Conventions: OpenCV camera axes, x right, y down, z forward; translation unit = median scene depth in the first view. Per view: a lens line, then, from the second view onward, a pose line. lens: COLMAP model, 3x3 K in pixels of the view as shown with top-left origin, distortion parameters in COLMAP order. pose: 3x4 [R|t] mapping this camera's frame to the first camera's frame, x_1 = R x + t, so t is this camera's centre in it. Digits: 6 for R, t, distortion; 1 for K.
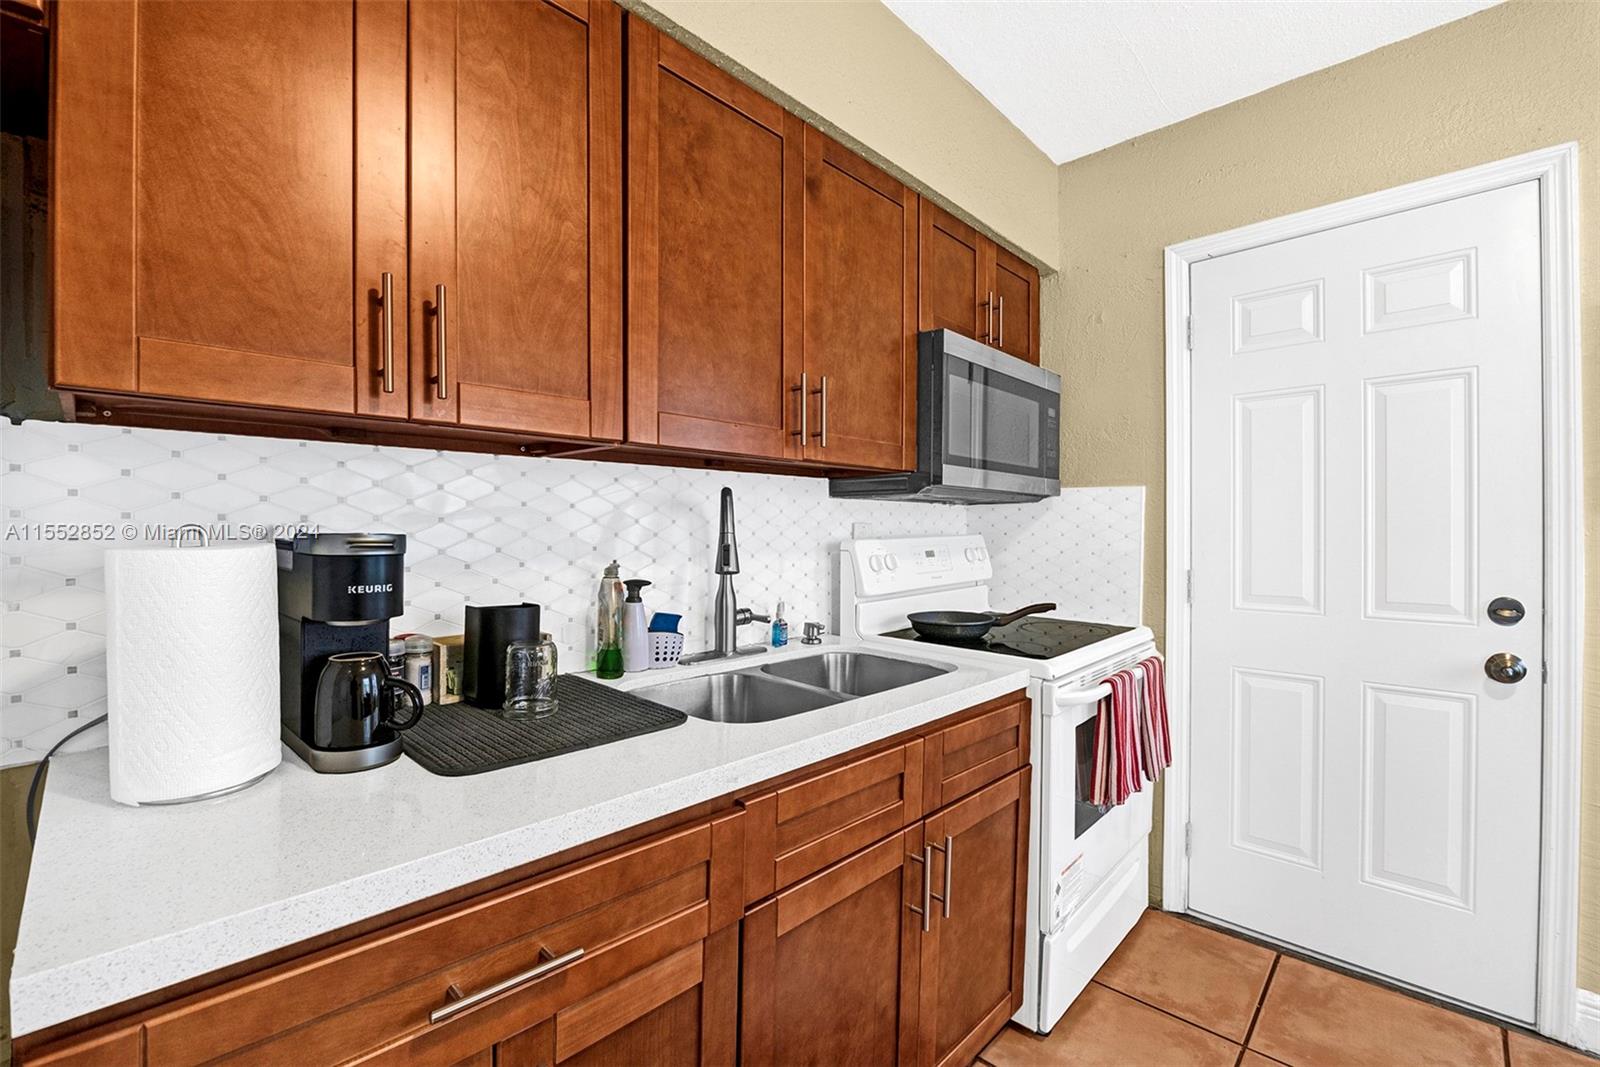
lens RADIAL K [[683.6, 0, 794.5], [0, 683.6, 531.0], [0, 0, 1]] dist [-0.015440, -0.000338]
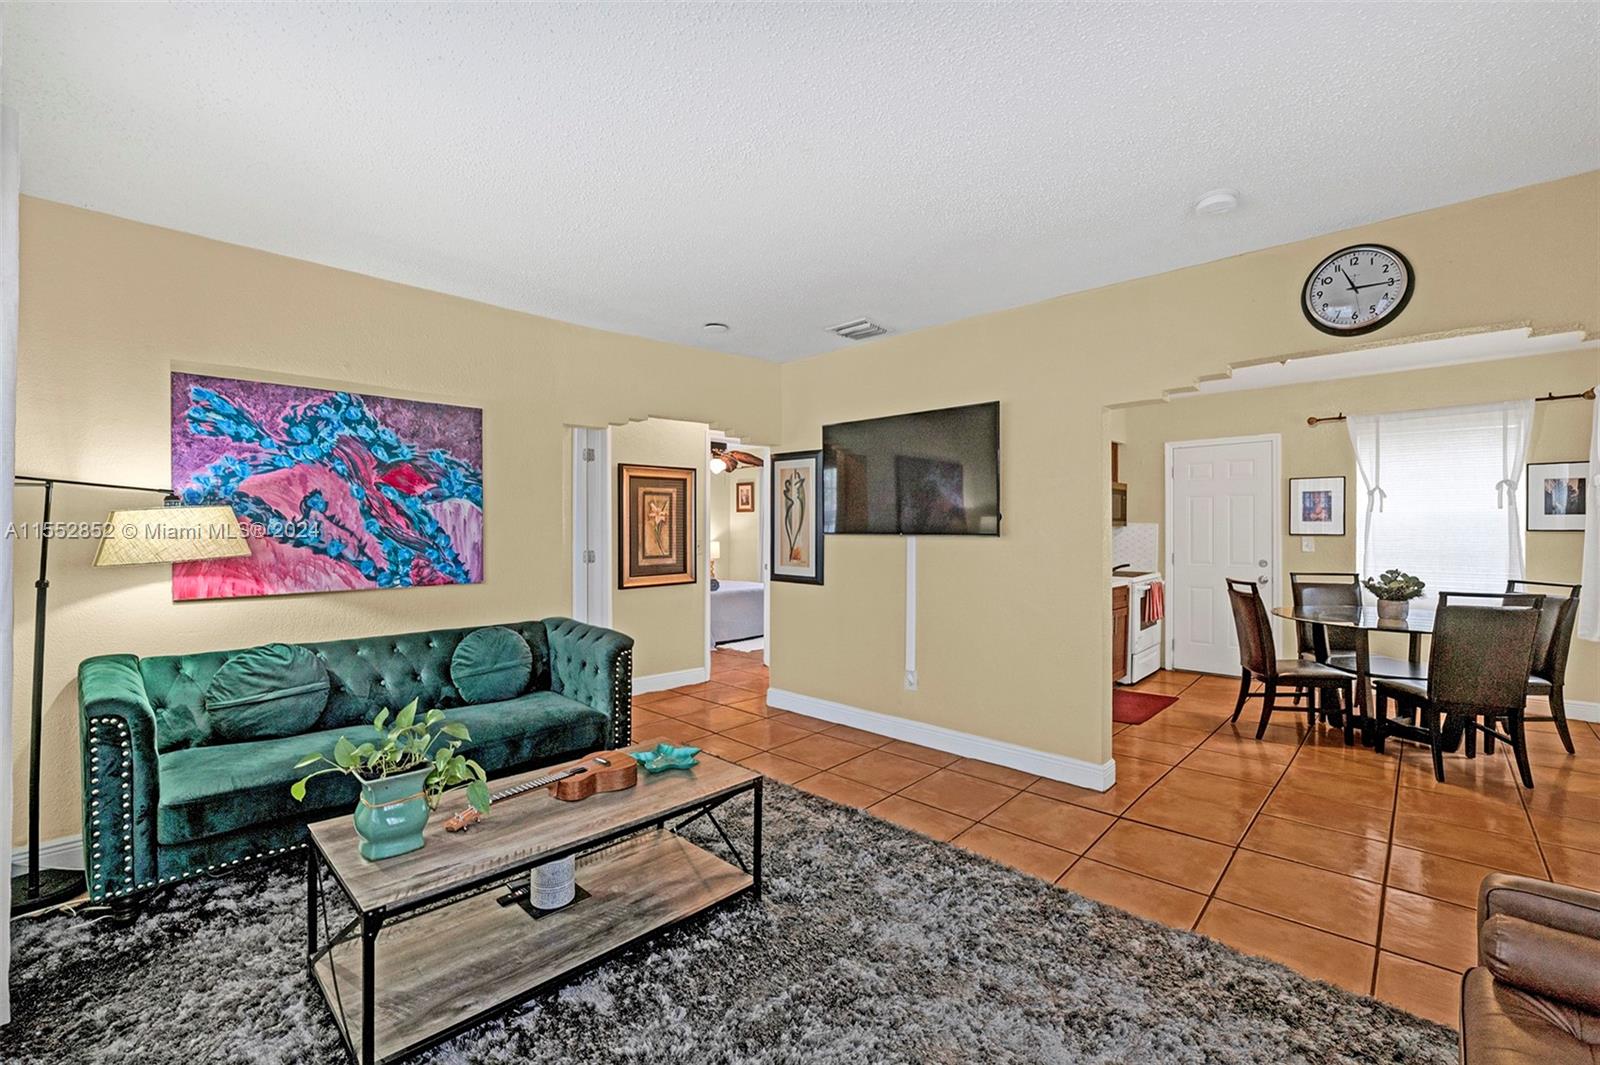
lens RADIAL K [[695.1, 0, 800.0], [0, 695.1, 532.5], [0, 0, 1]] dist [-0.011485, -0.000514]
pose [[0.999321, -0.003687, 0.036653, -1.498819], [0.003535, 0.999985, 0.004220, -0.065735], [-0.036668, -0.004088, 0.999319, -2.539281]]
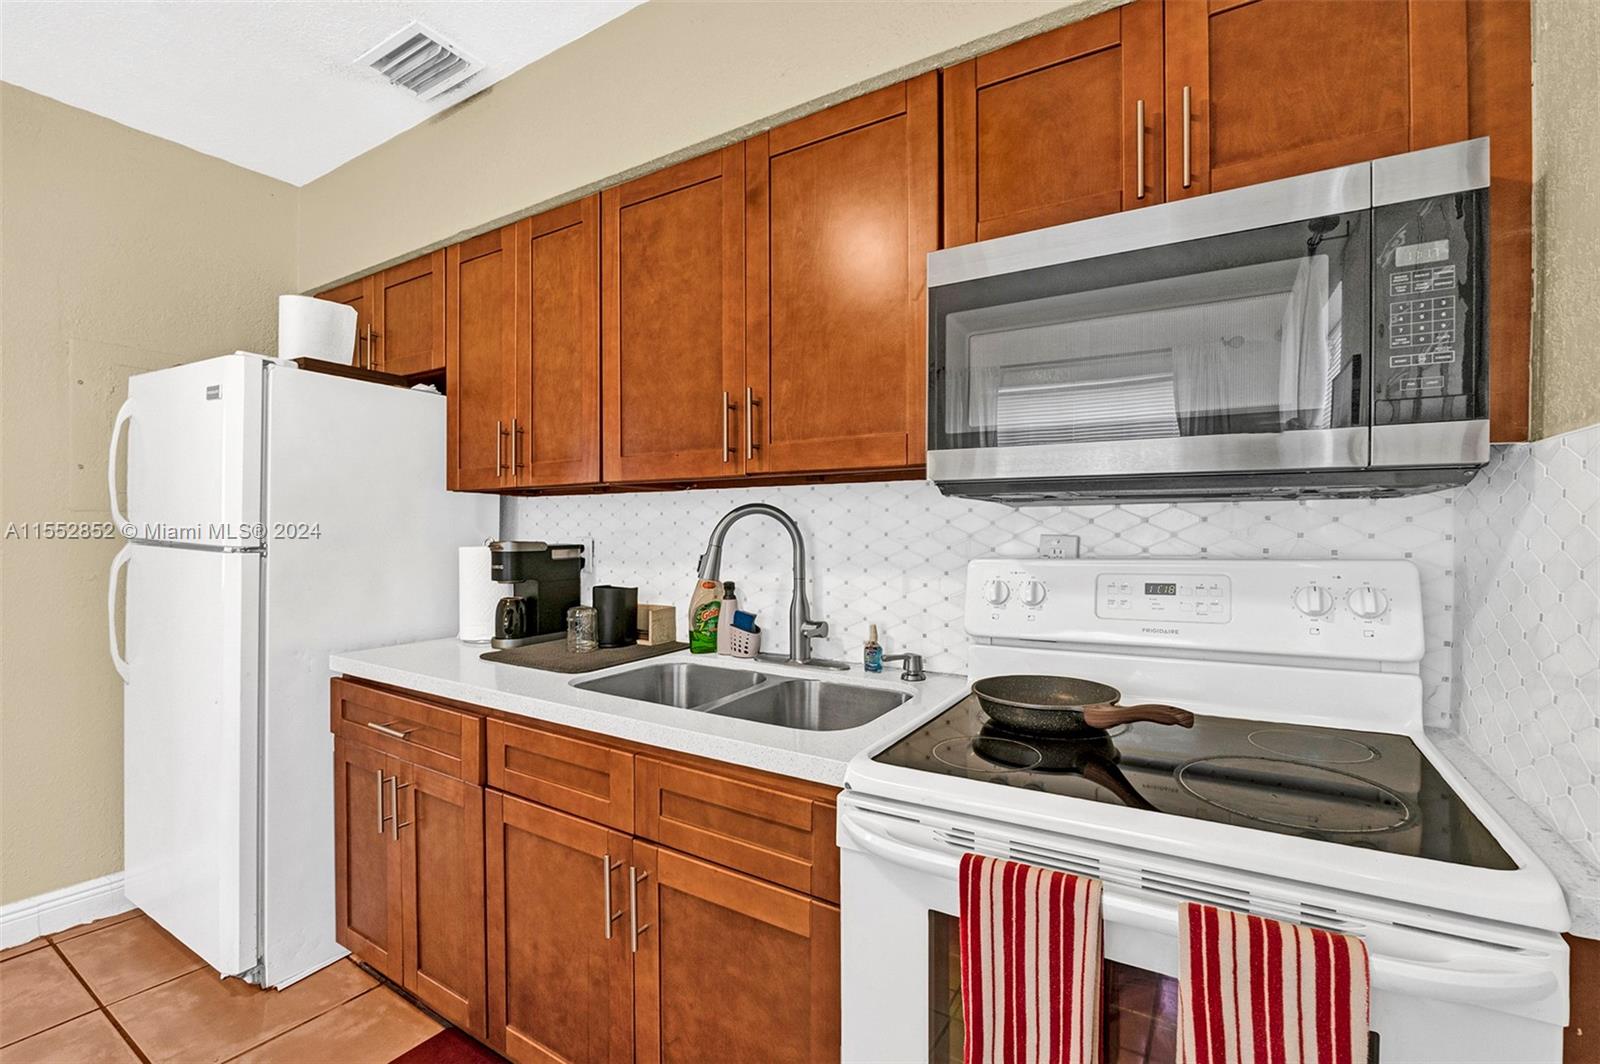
lens RADIAL K [[686.5, 0, 826.9], [0, 686.5, 539.3], [0, 0, 1]] dist [-0.013357, 0.000056]
pose [[0.233150, 0.007762, -0.972410, 0.957349], [-0.007698, 0.999952, 0.006136, -0.013619], [0.972410, 0.006055, 0.233198, 0.818712]]
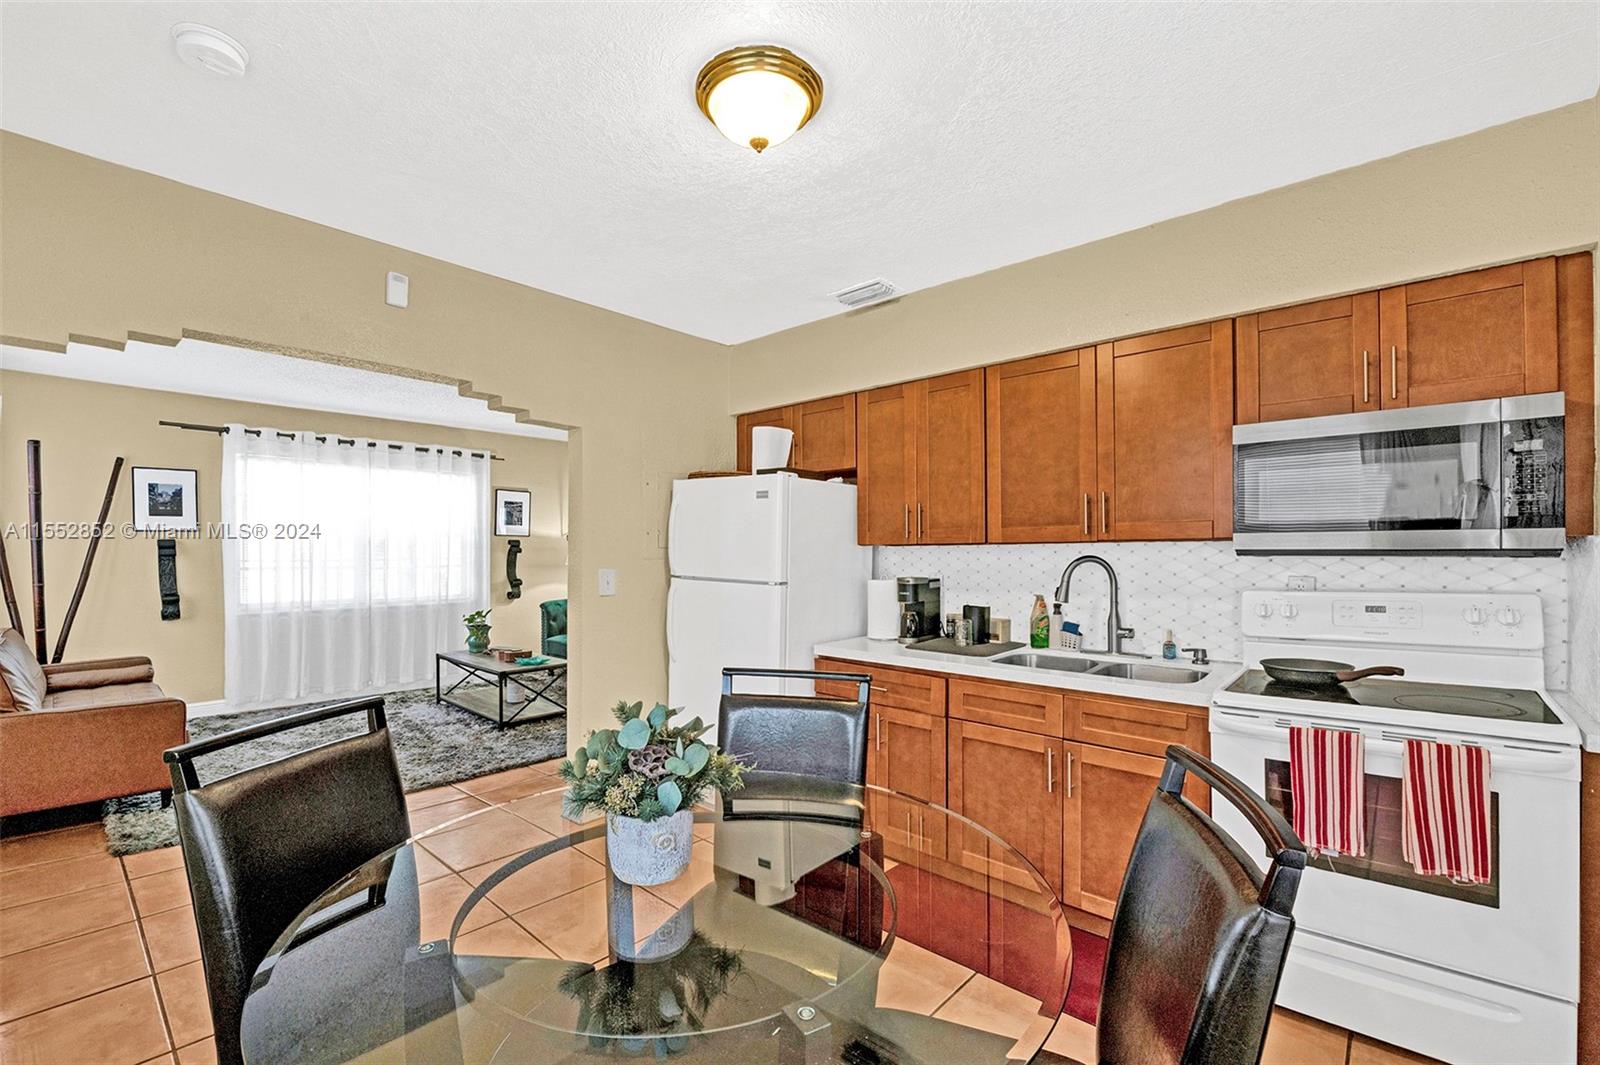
lens RADIAL K [[696.3, 0, 799.9], [0, 696.3, 552.1], [0, 0, 1]] dist [-0.012367, -0.000169]
pose [[0.046620, -0.002151, -0.998910, 1.616088], [-0.000494, 0.999998, -0.002176, -0.066018], [0.998913, 0.000595, 0.046619, 0.151883]]
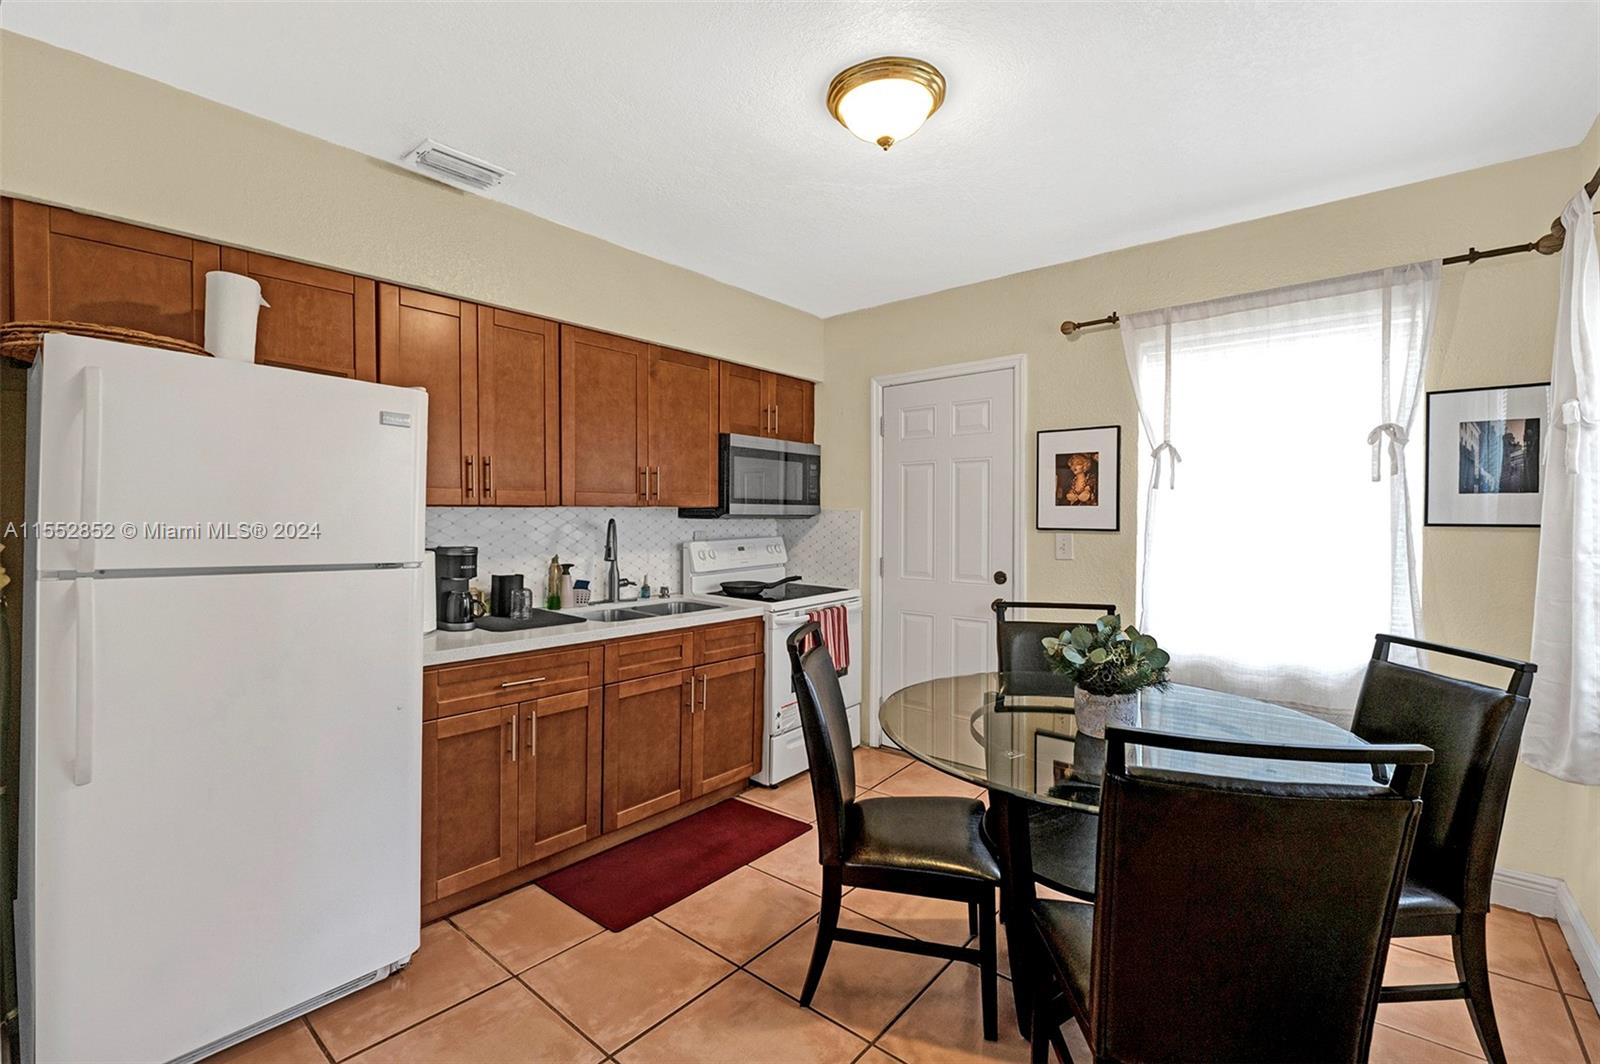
lens RADIAL K [[690.1, 0, 794.8], [0, 690.1, 524.7], [0, 0, 1]] dist [-0.015224, -0.000700]
pose [[0.997239, 0.000005, 0.074257, 0.282091], [-0.000952, 0.999919, 0.012717, -0.069612], [-0.074250, -0.012753, 0.997158, -1.059026]]
